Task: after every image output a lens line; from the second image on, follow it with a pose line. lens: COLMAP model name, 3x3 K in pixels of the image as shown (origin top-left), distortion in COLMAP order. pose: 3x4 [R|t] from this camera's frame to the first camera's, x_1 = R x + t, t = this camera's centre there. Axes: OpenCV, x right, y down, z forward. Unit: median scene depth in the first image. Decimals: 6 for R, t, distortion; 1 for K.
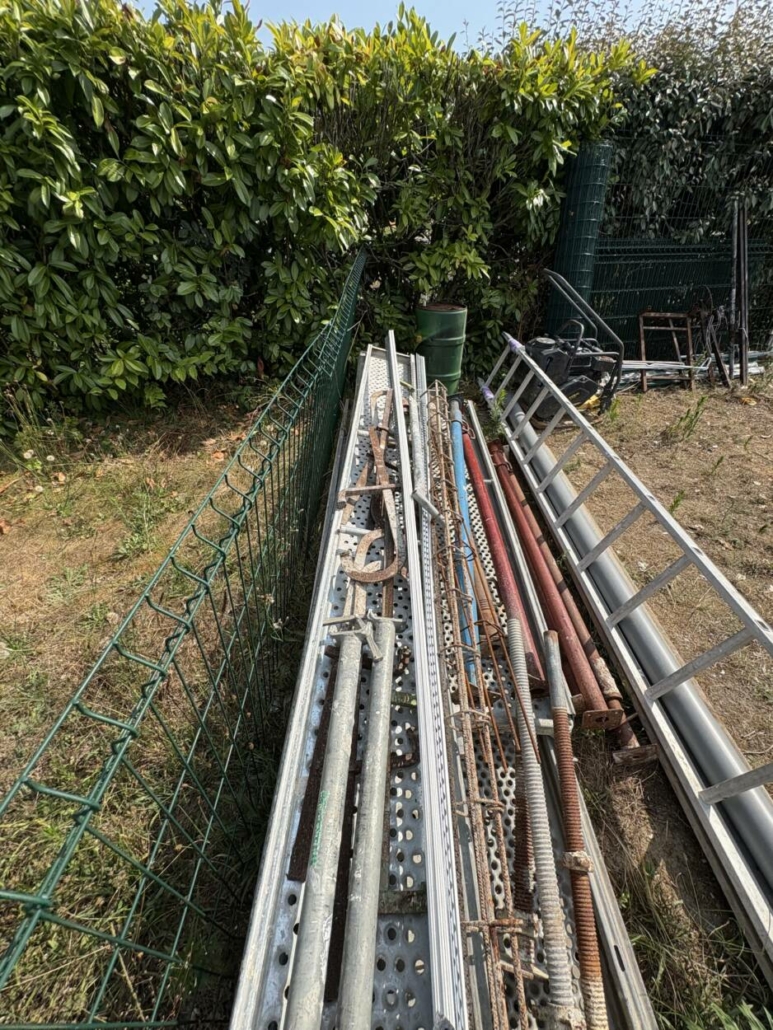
lens RADIAL K [[409.4, 0, 386.5], [0, 409.4, 515.0], [0, 0, 1]] dist [-0.001283, -0.000015]
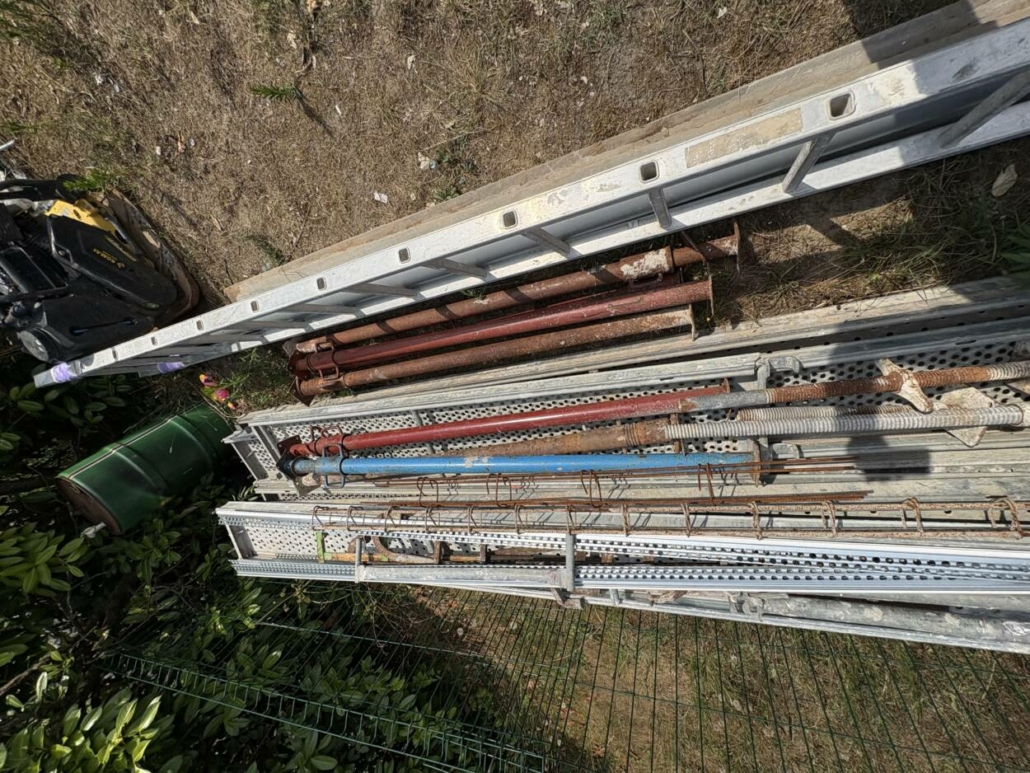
lens RADIAL K [[412.5, 0, 515.0], [0, 412.5, 386.5], [0, 0, 1]] dist [0.000305, 0.000177]
pose [[-0.306278, -0.851910, -0.424786, 0.524667], [0.805338, -0.469808, 0.361540, -0.172328], [-0.507568, -0.231364, 0.829967, 0.246771]]
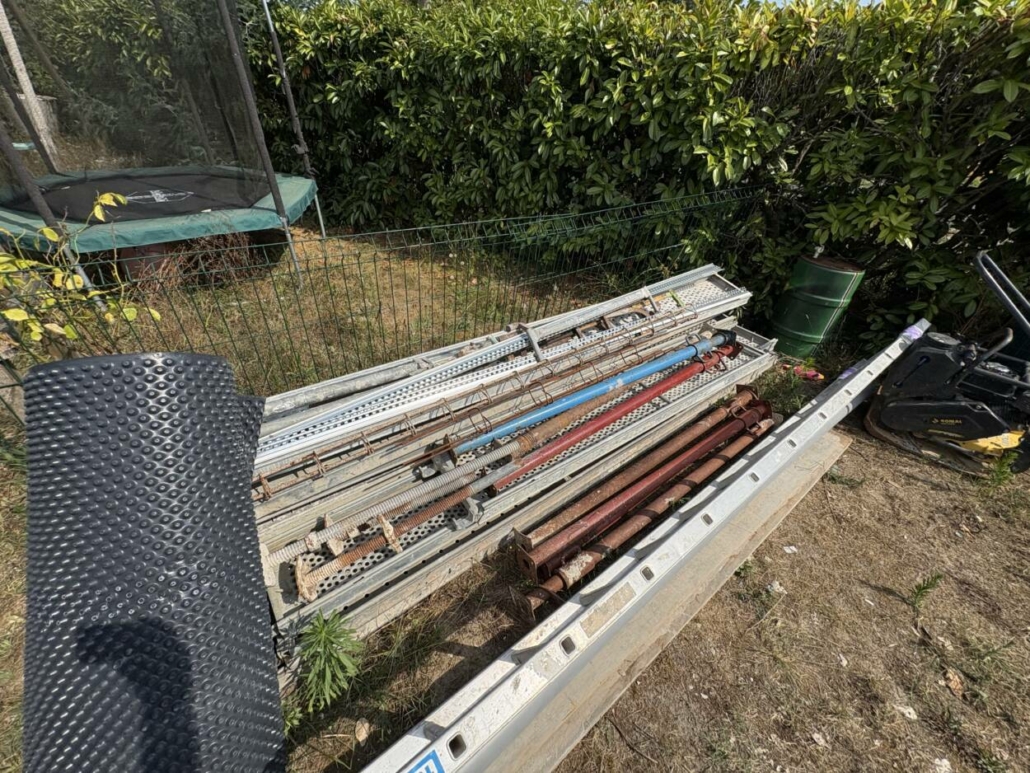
lens RADIAL K [[409.4, 0, 515.0], [0, 409.4, 386.5], [0, 0, 1]] dist [-0.001283, -0.000015]
pose [[0.597542, 0.474259, -0.646546, 0.616676], [-0.538232, 0.834915, 0.114995, -0.019562], [0.594349, 0.279277, 0.754158, -0.019106]]
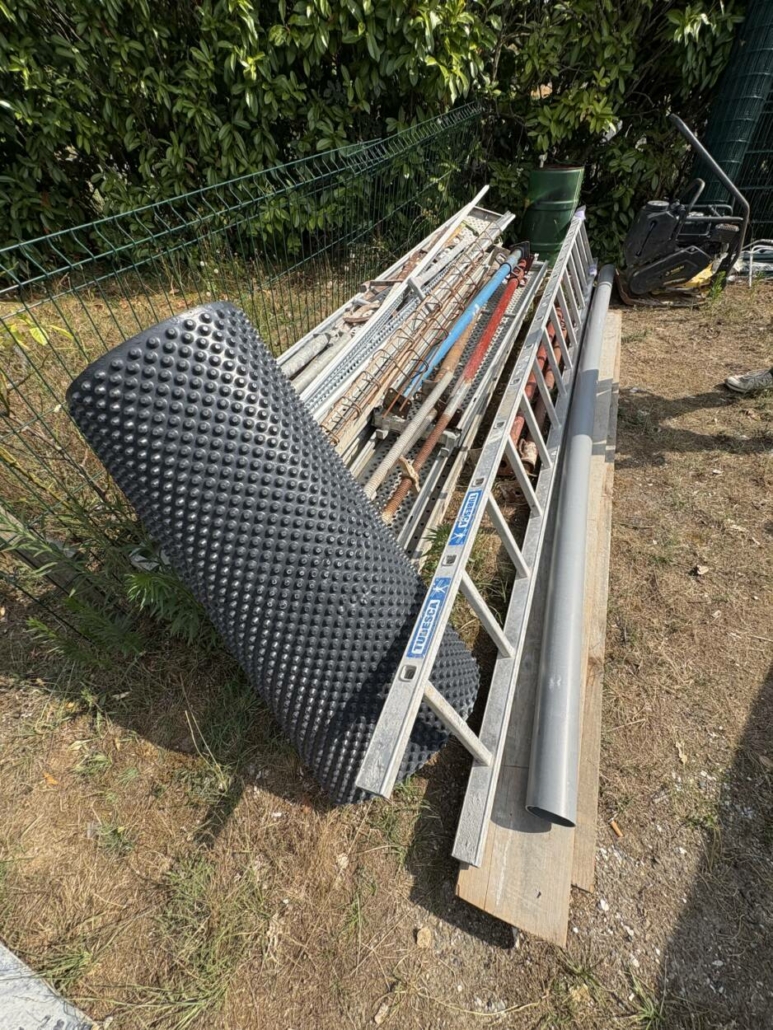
lens RADIAL K [[409.4, 0, 386.5], [0, 409.4, 515.0], [0, 0, 1]] dist [-0.001283, -0.000015]
pose [[0.919548, 0.242770, -0.309022, 0.382695], [-0.192062, 0.963680, 0.185562, 0.294516], [0.342847, -0.111281, 0.932777, -0.246043]]
